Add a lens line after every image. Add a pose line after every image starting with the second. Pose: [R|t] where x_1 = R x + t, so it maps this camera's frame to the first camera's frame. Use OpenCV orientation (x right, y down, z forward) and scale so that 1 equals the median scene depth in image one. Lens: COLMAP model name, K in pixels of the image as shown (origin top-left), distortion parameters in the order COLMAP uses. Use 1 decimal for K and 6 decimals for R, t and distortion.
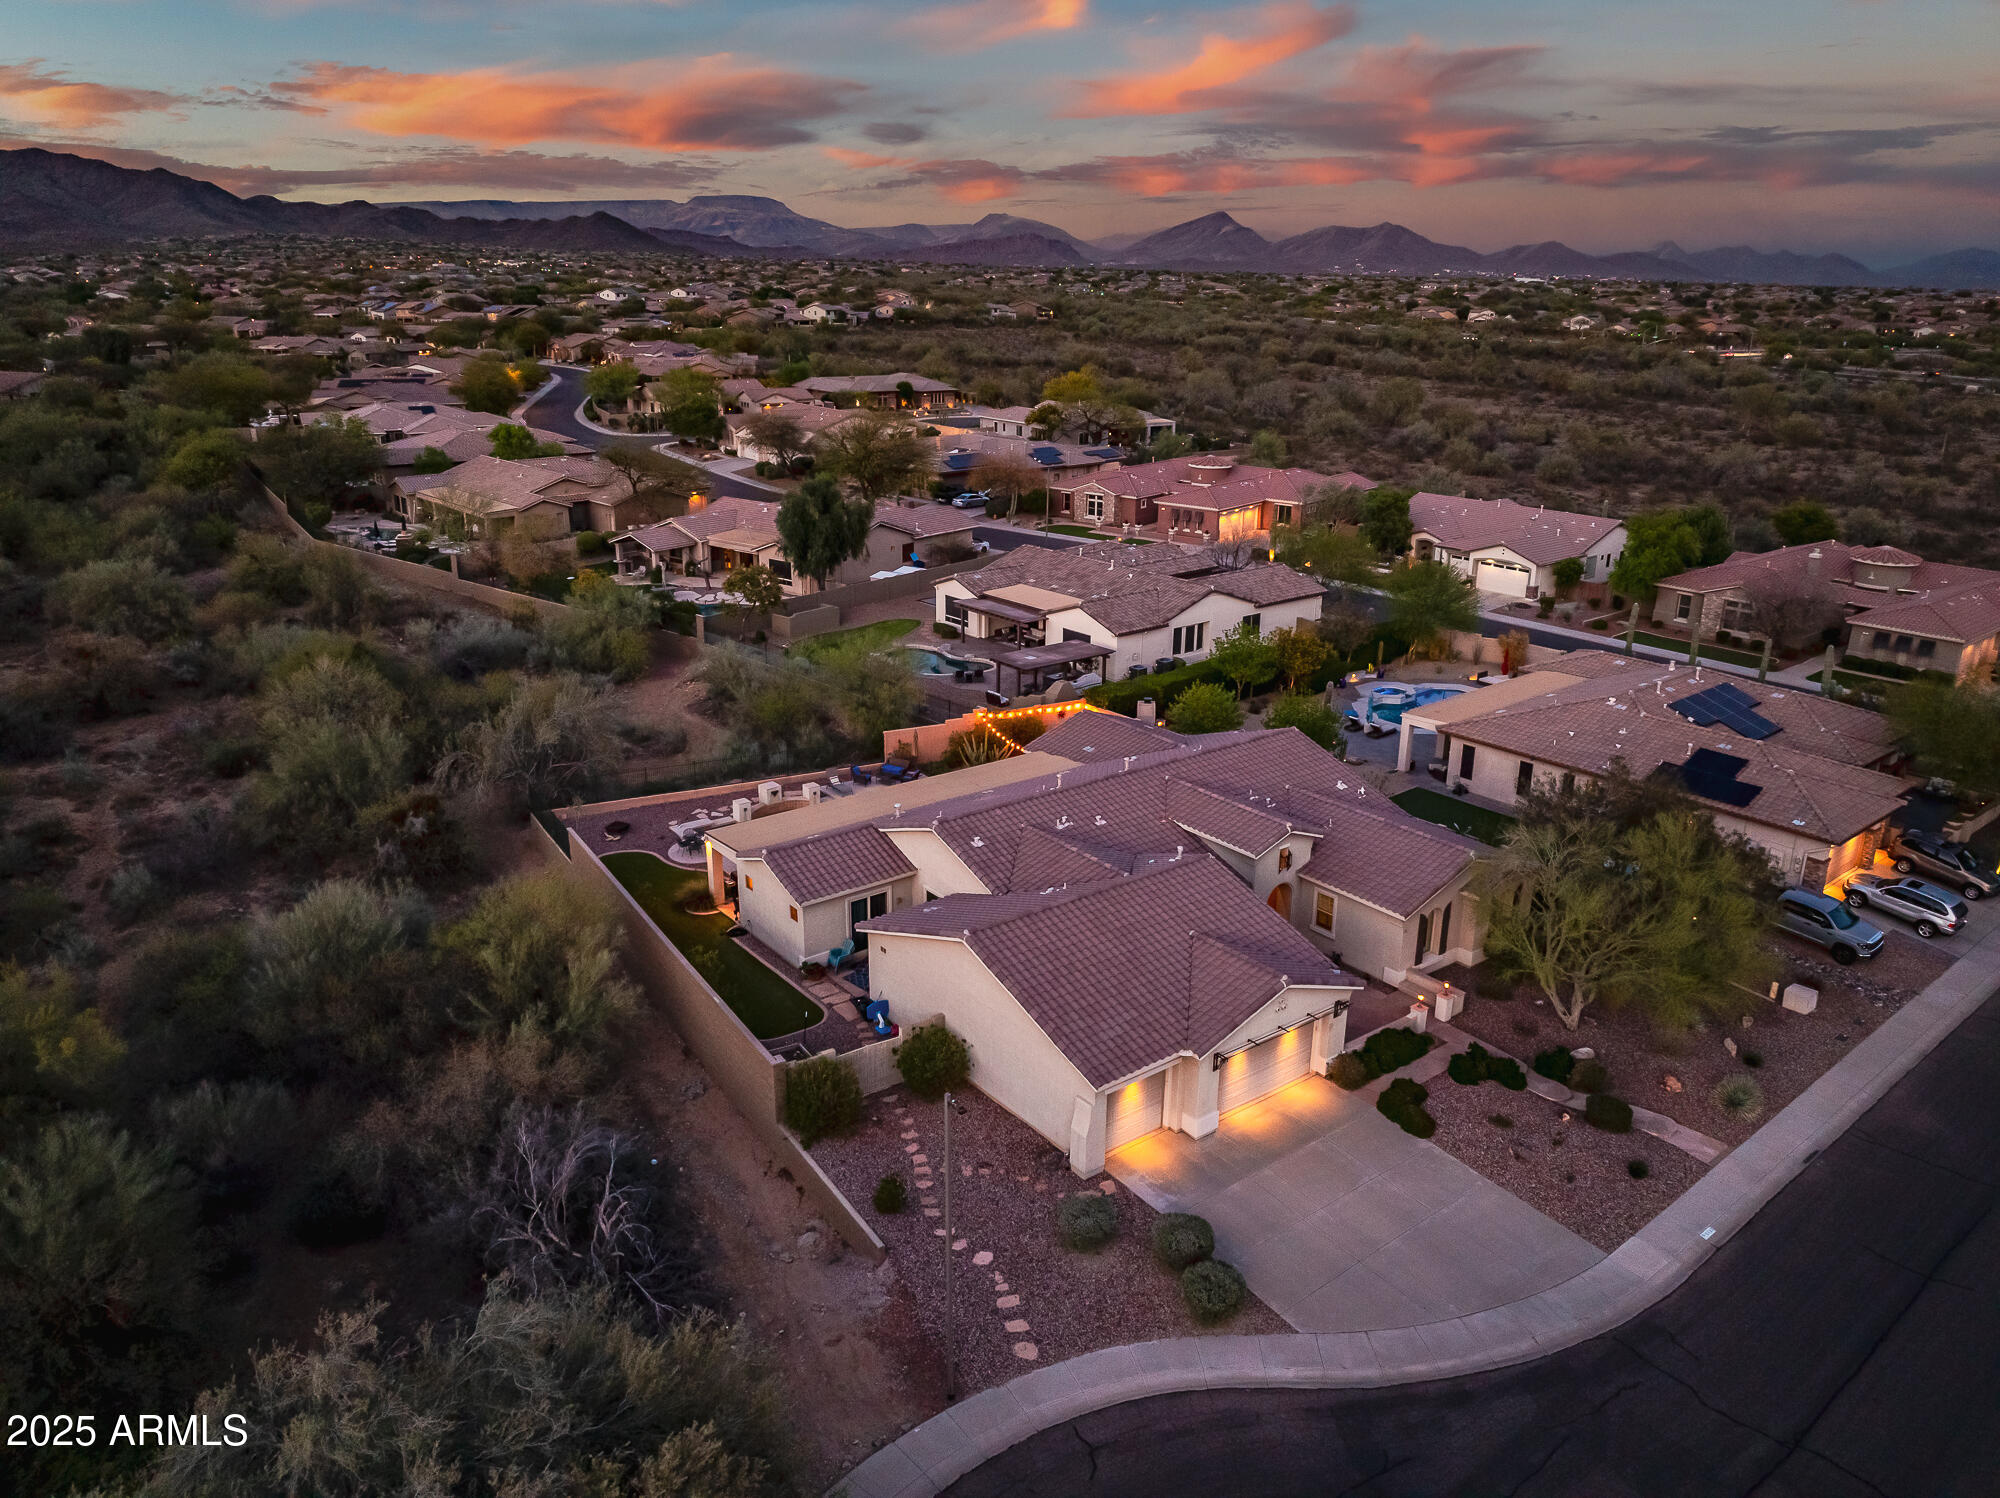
lens RADIAL K [[1414.1, 0, 1002.7], [0, 1414.1, 748.1], [0, 0, 1]] dist [-0.042075, 0.009248]
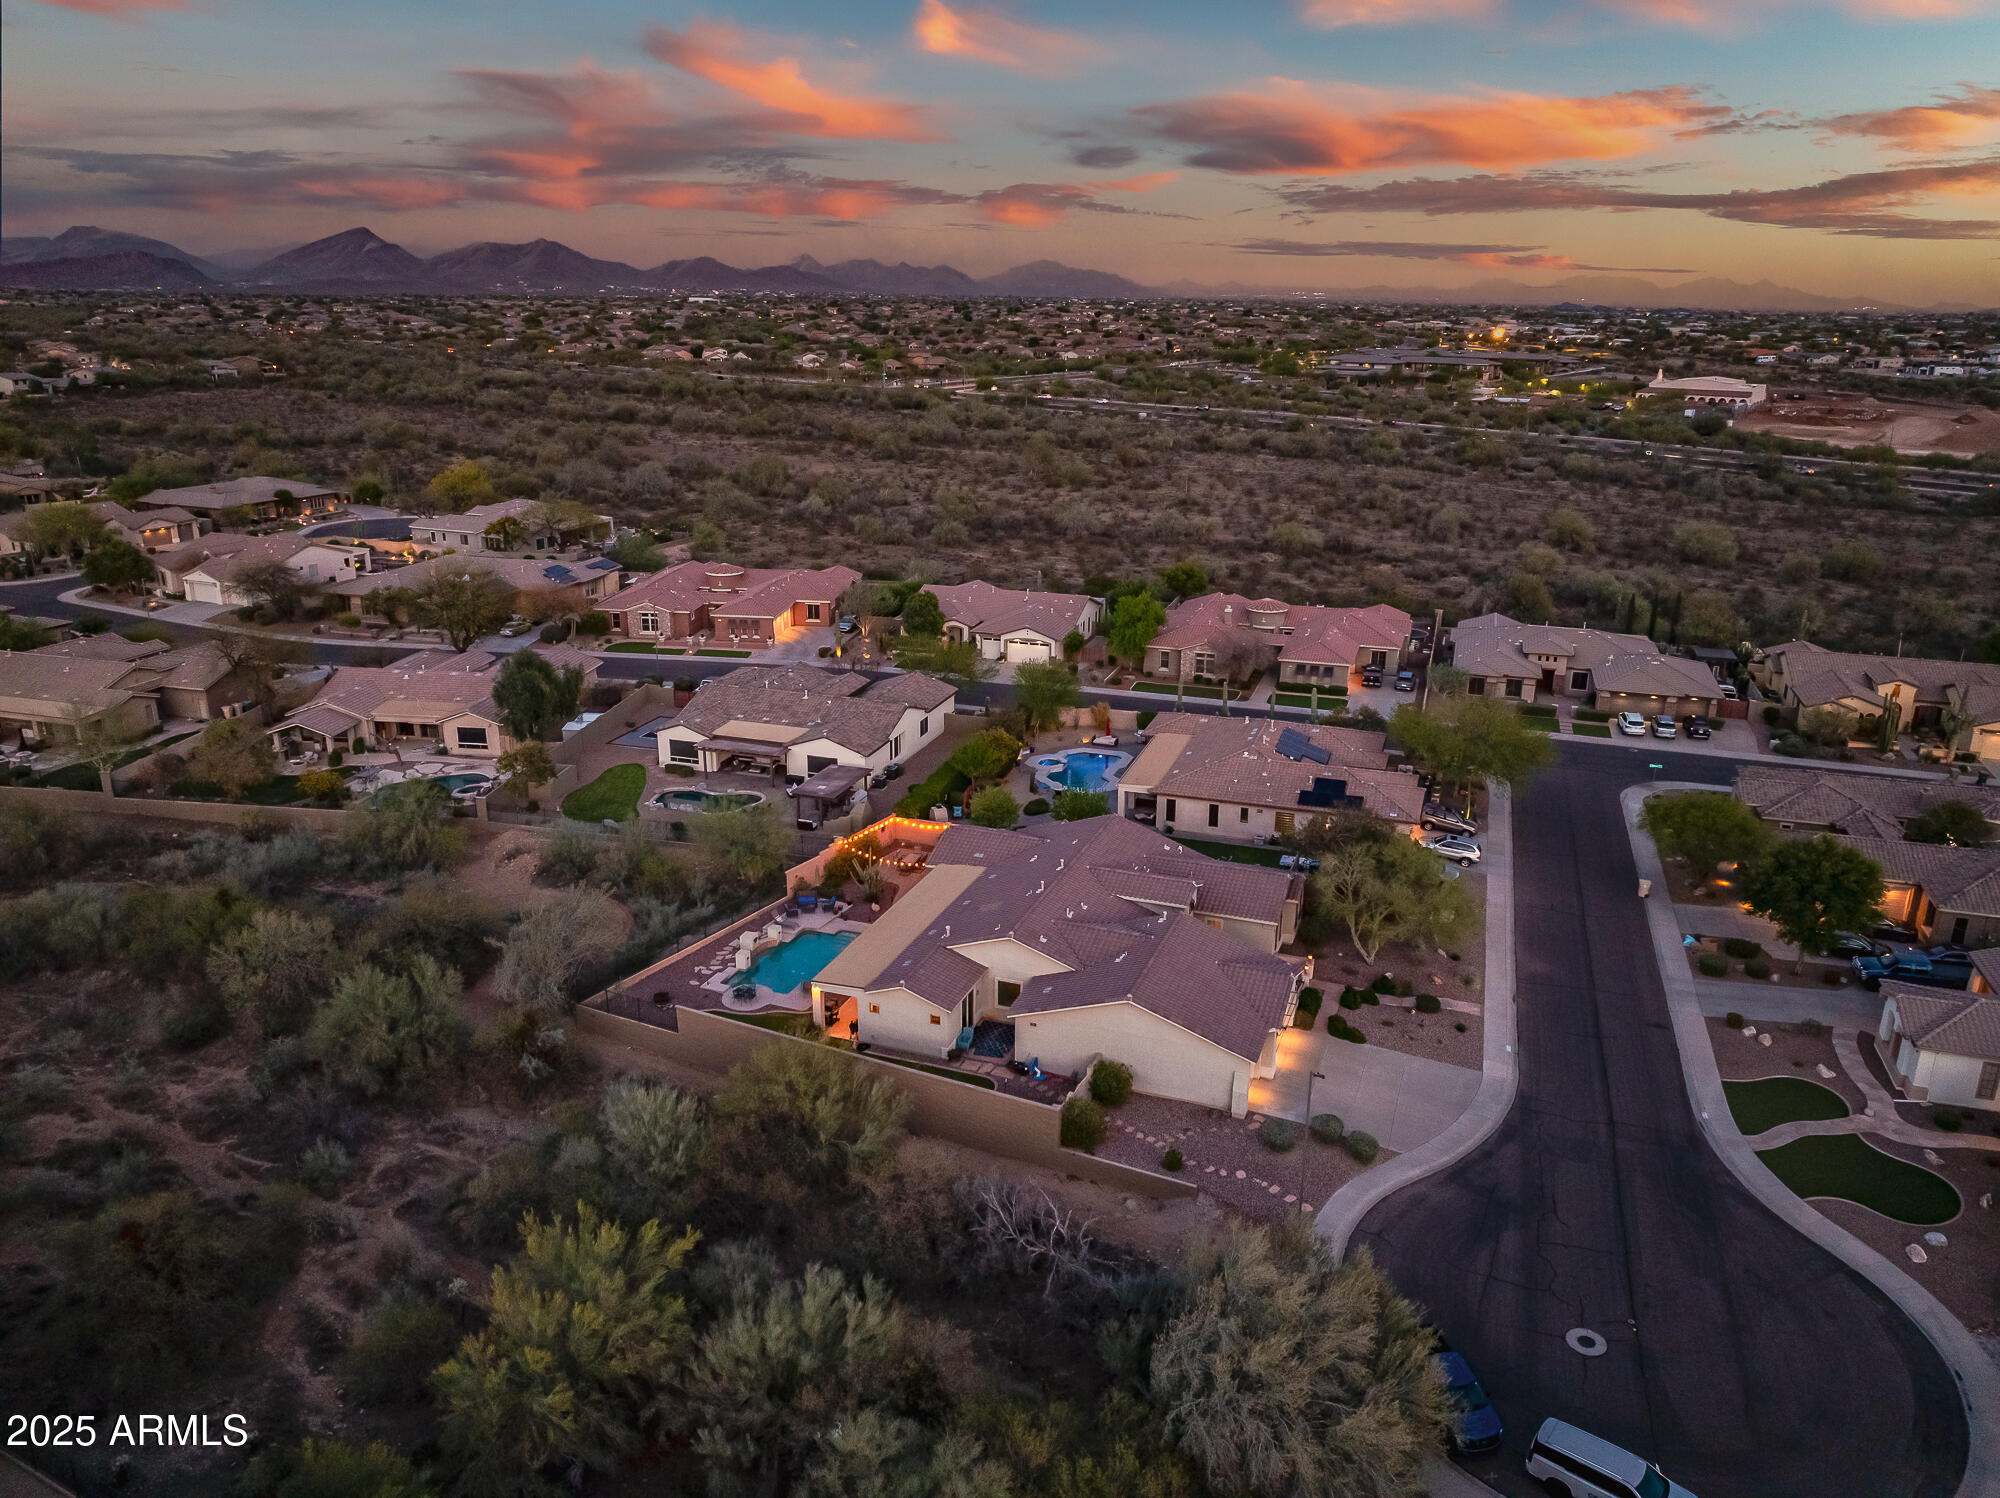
lens RADIAL K [[1414.1, 0, 1001.5], [0, 1414.1, 751.9], [0, 0, 1]] dist [-0.042075, 0.009248]
pose [[0.847048, -0.166231, 0.504854, -0.418325], [0.168204, 0.984854, 0.042066, -0.106818], [-0.504200, 0.049287, 0.862179, -0.143422]]
